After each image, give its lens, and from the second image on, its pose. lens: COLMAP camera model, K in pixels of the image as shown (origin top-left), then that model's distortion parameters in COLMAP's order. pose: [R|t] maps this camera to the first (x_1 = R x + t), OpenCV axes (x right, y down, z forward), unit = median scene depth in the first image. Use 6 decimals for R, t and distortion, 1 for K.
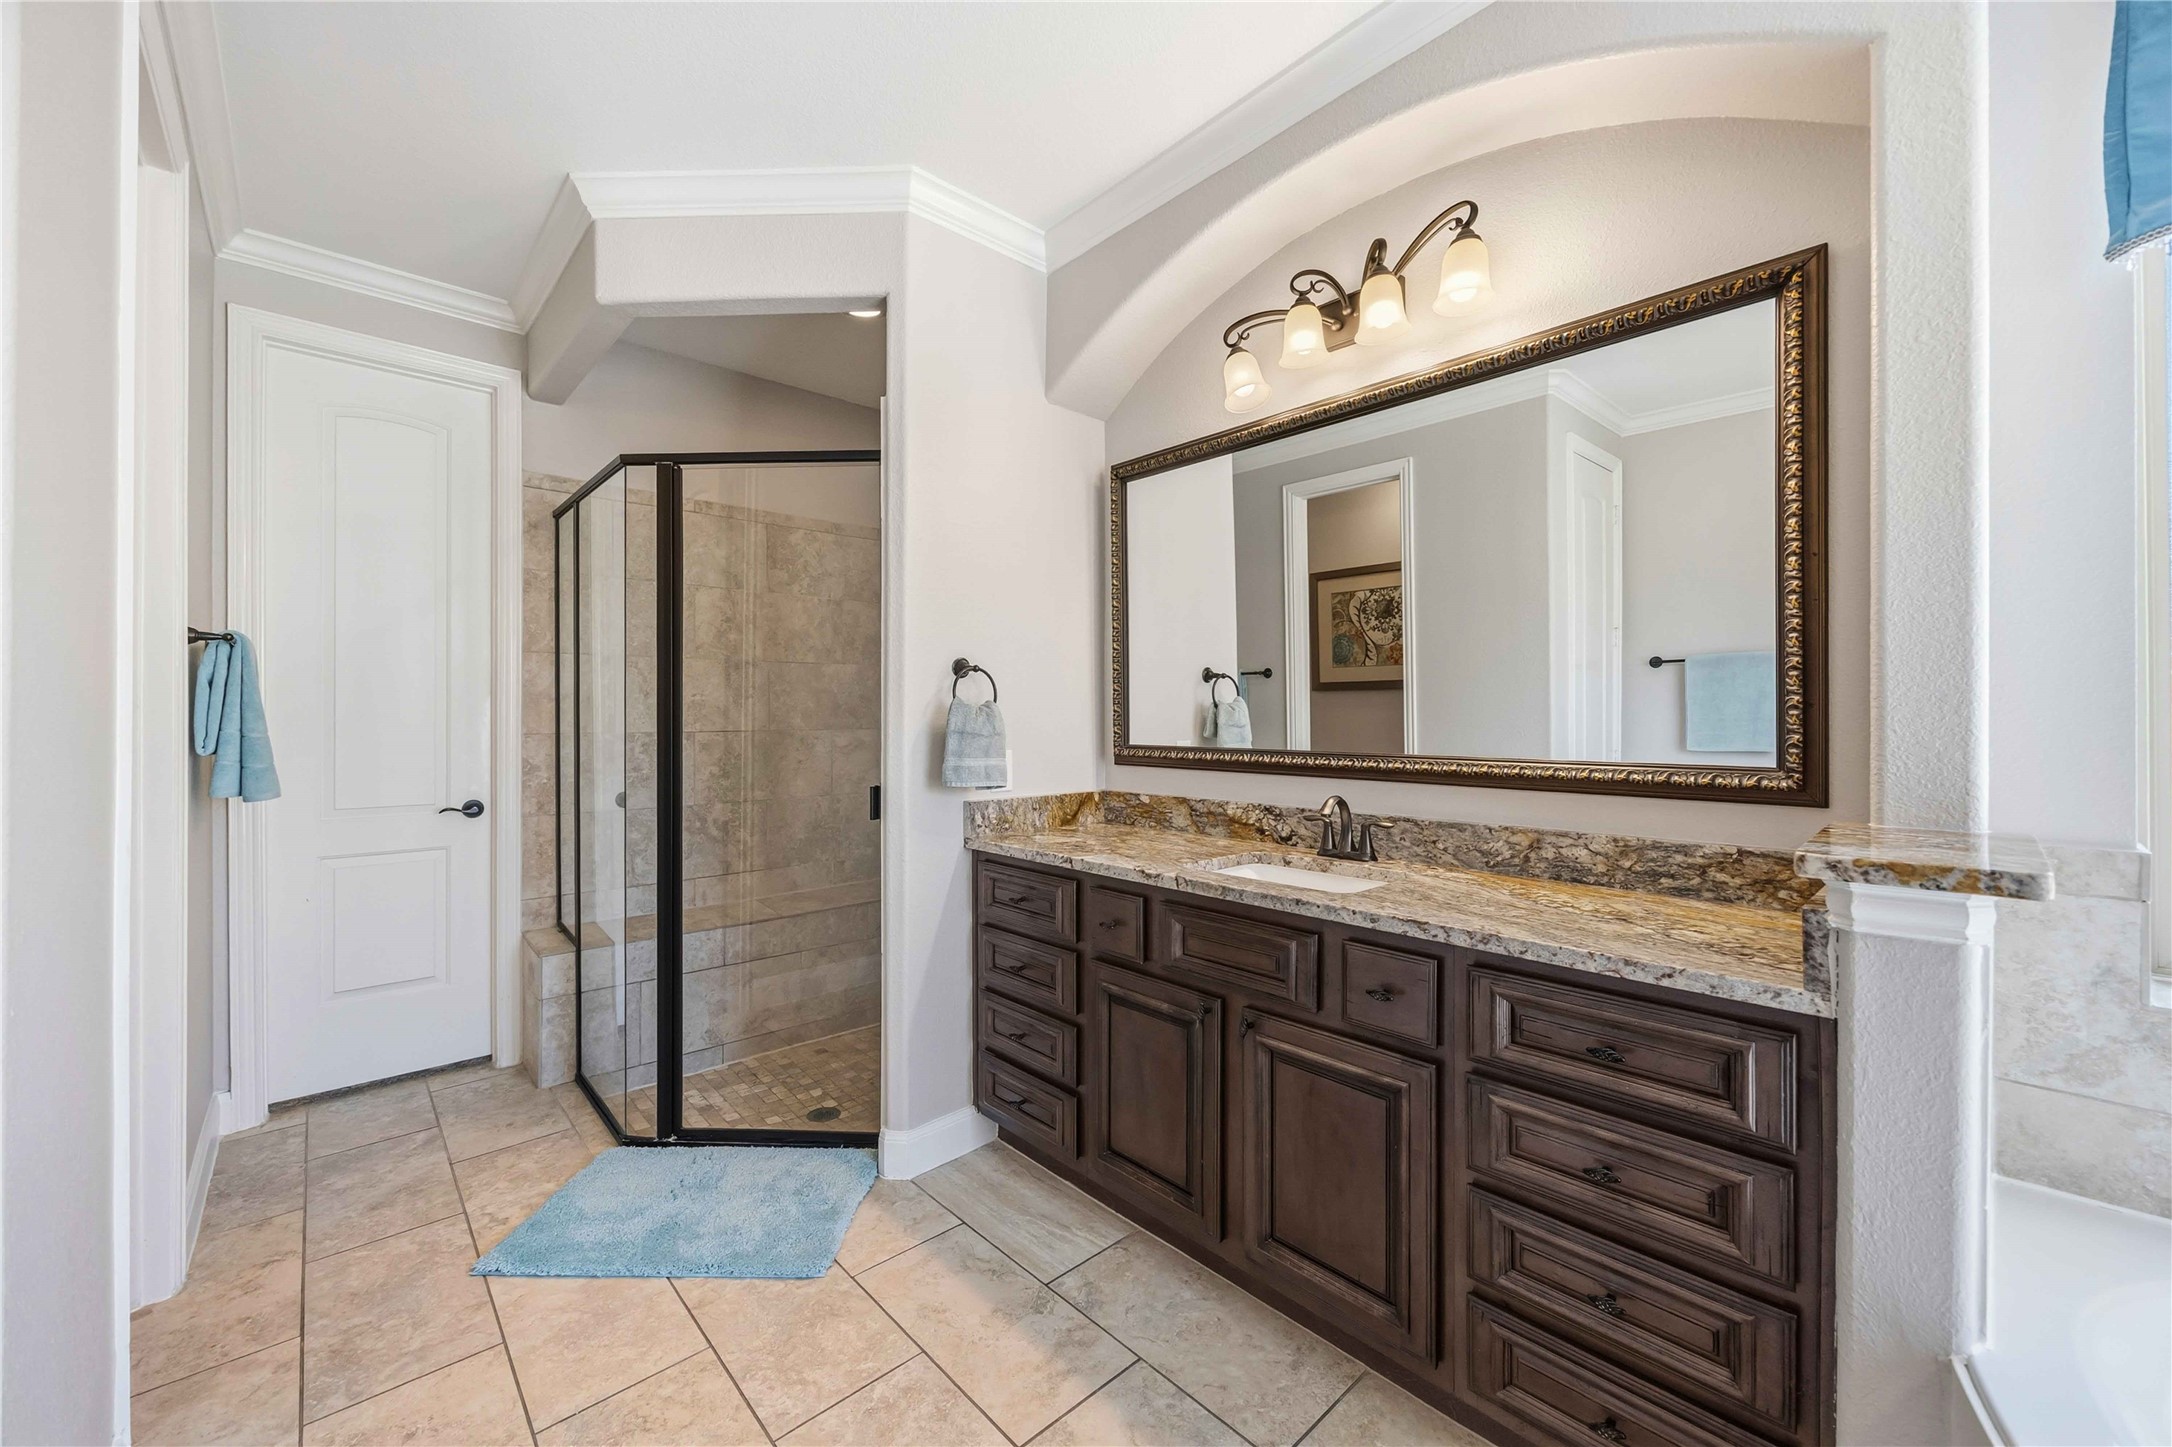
lens RADIAL K [[824.8, 0, 1080.2], [0, 824.8, 718.3], [0, 0, 1]] dist [-0.005249, 0.000431]
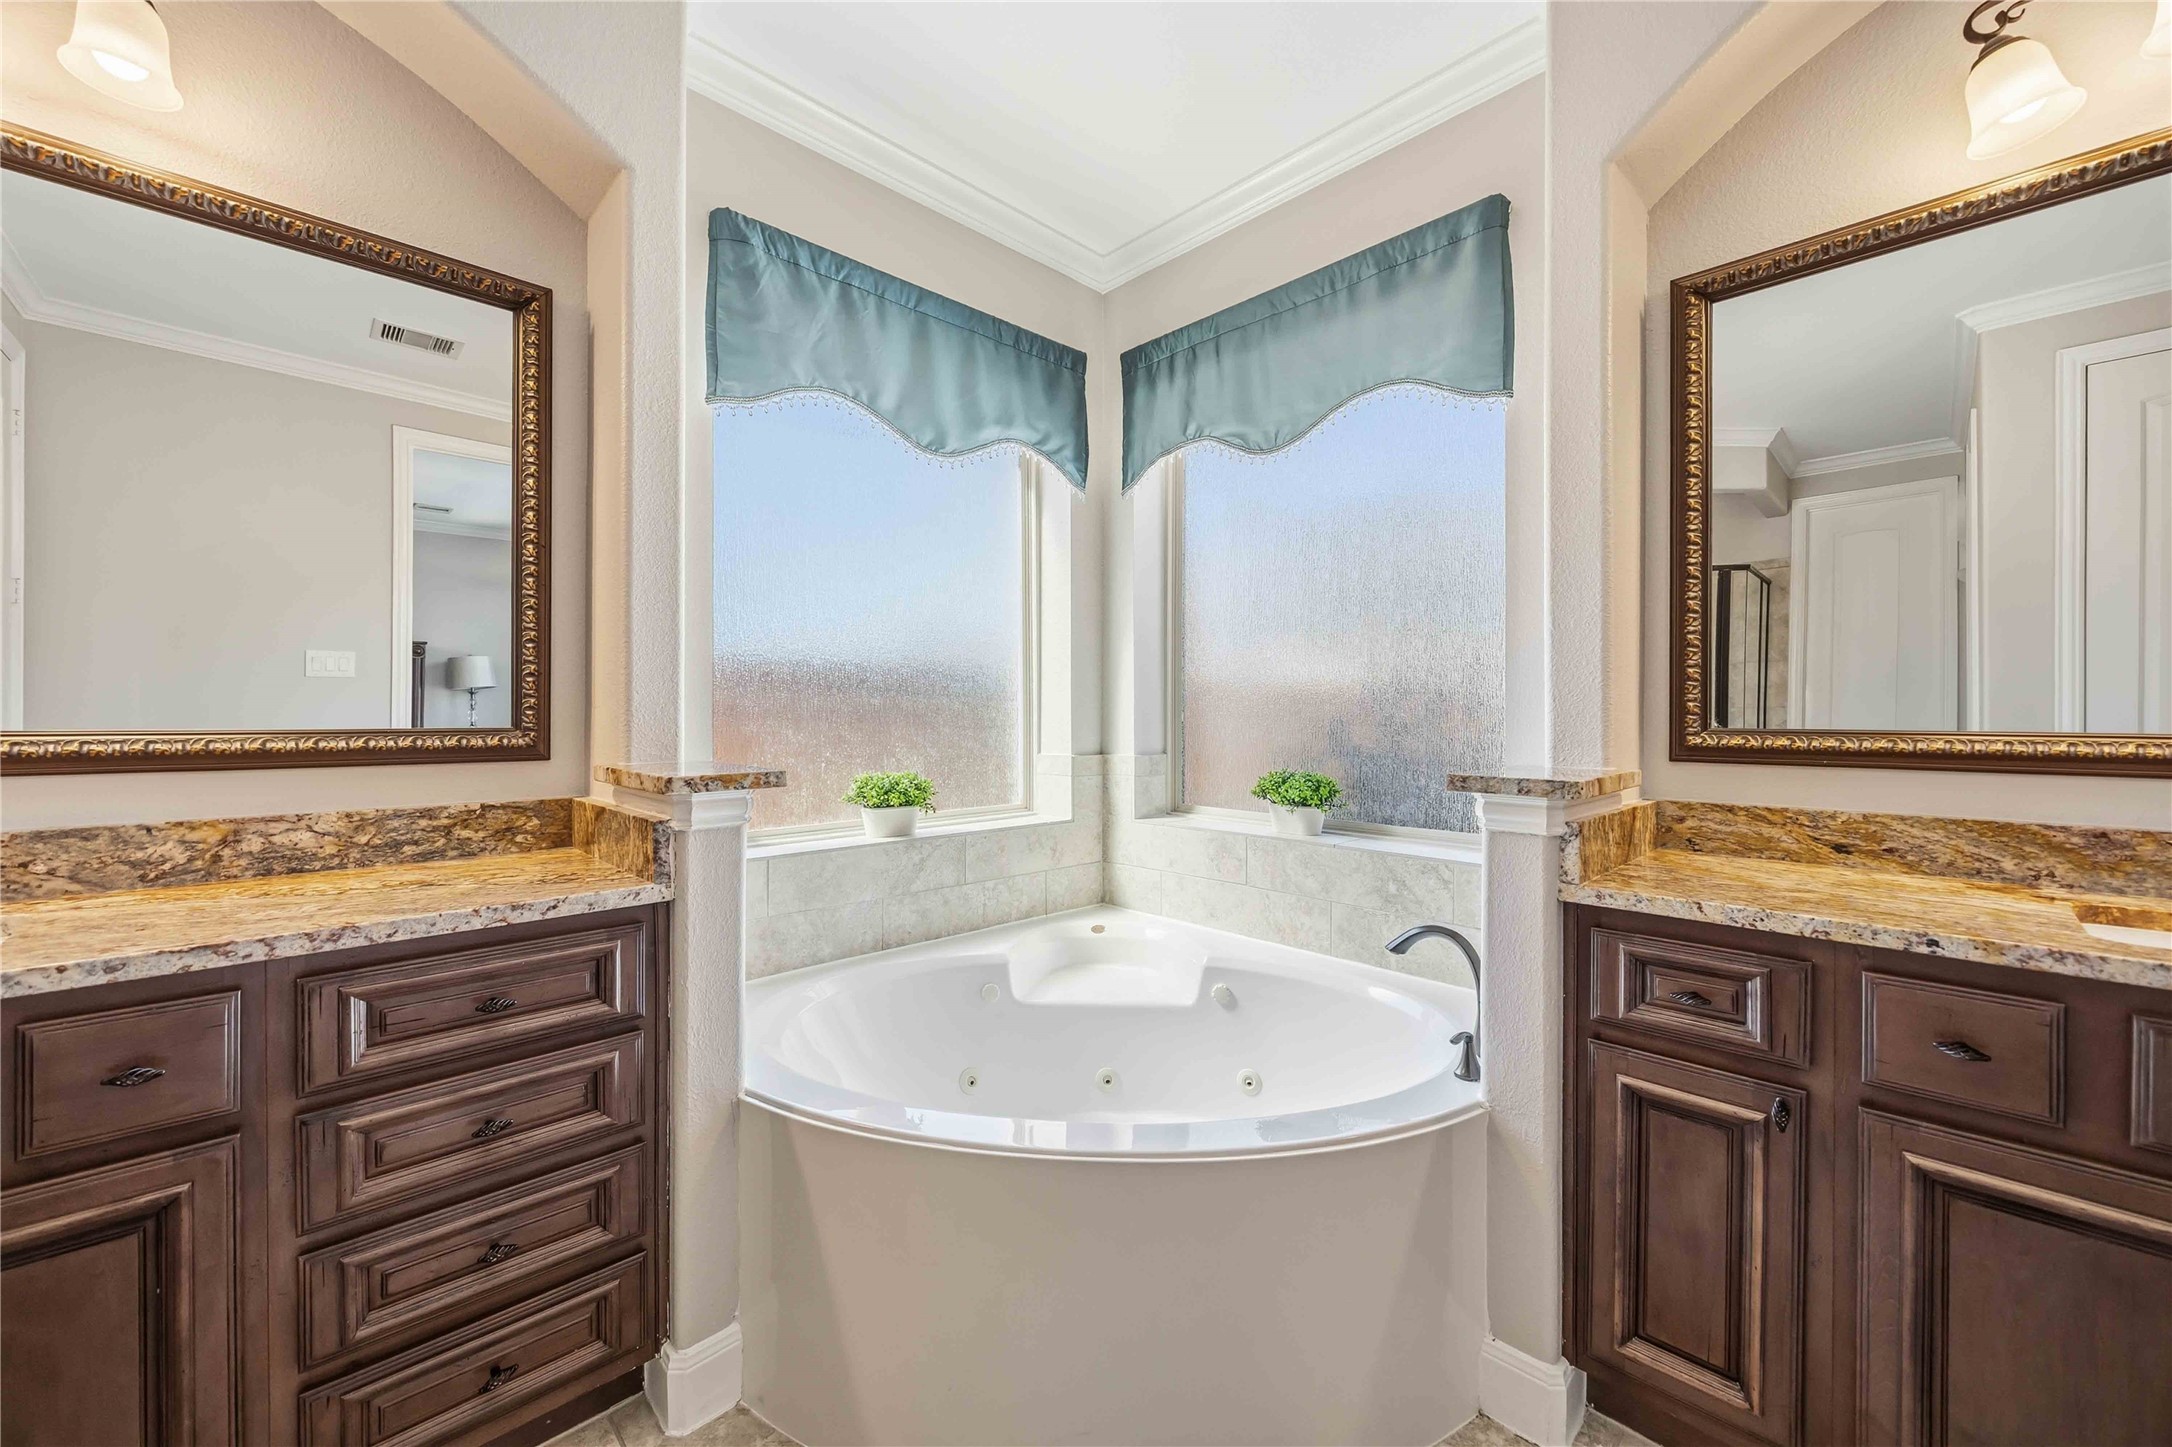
lens RADIAL K [[824.8, 0, 1089.0], [0, 824.8, 713.0], [0, 0, 1]] dist [-0.005249, 0.000431]
pose [[-0.030101, 0.003538, 0.999541, -0.343866], [0.000075, 0.999994, -0.003537, 0.048976], [-0.999547, -0.000031, -0.030101, 0.270591]]
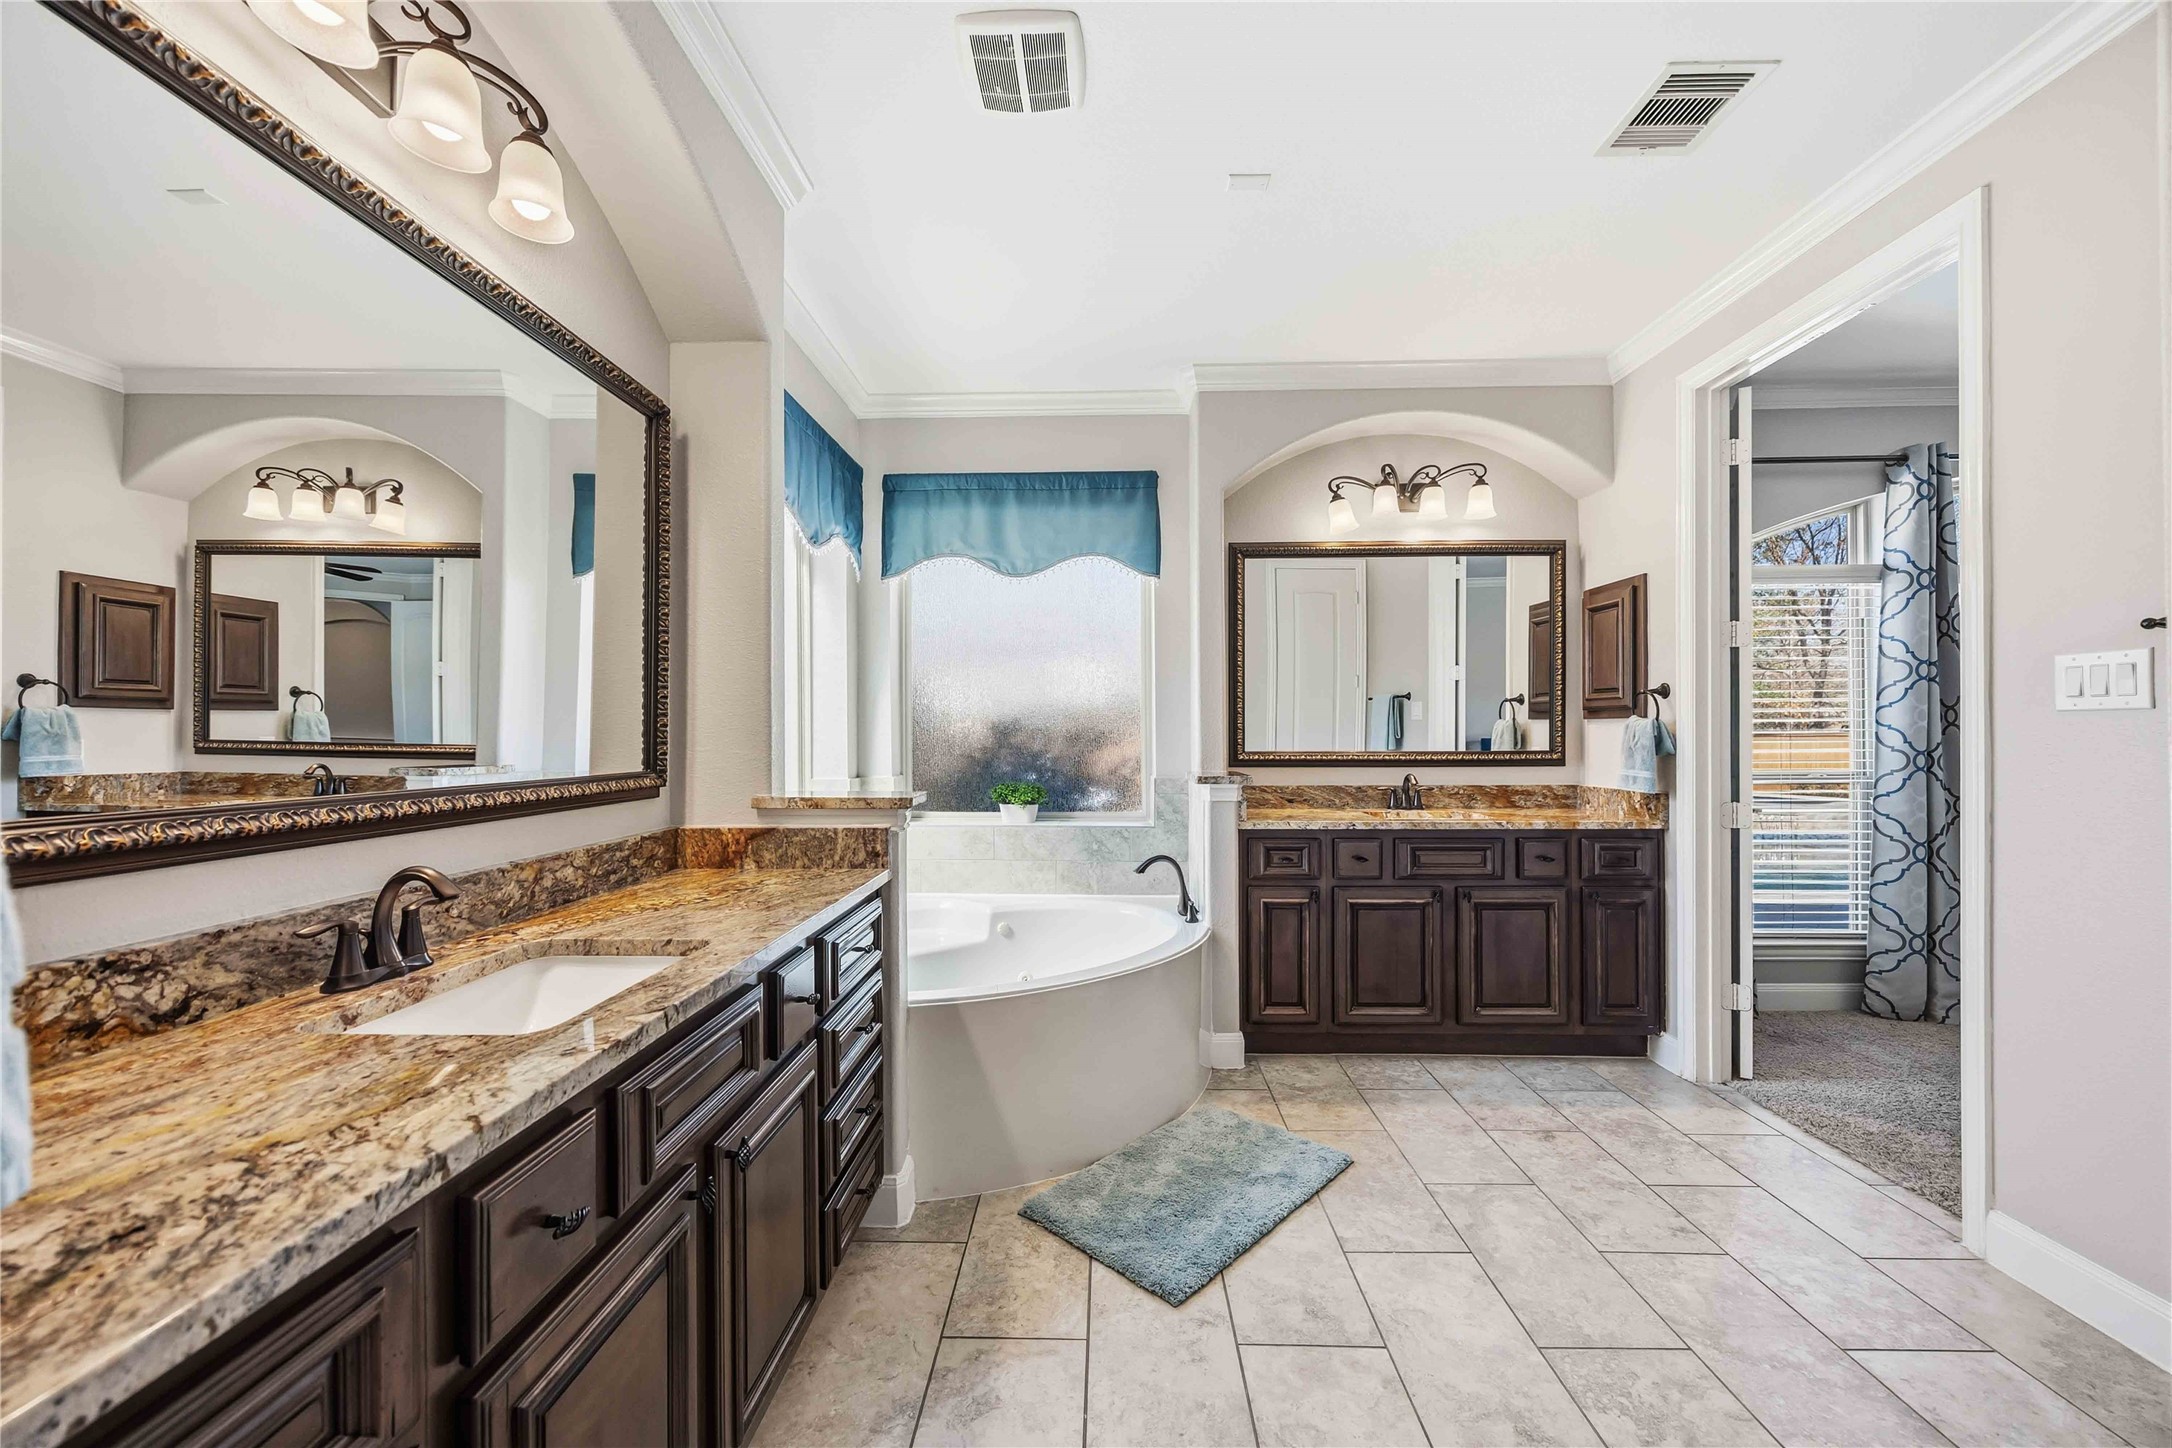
lens RADIAL K [[824.8, 0, 1084.1], [0, 824.8, 727.9], [0, 0, 1]] dist [-0.005249, 0.000431]
pose [[-0.713597, 0.007660, 0.700515, -0.669230], [0.005843, 0.999971, -0.004983, 0.000254], [-0.700533, 0.000537, -0.713620, 1.634014]]
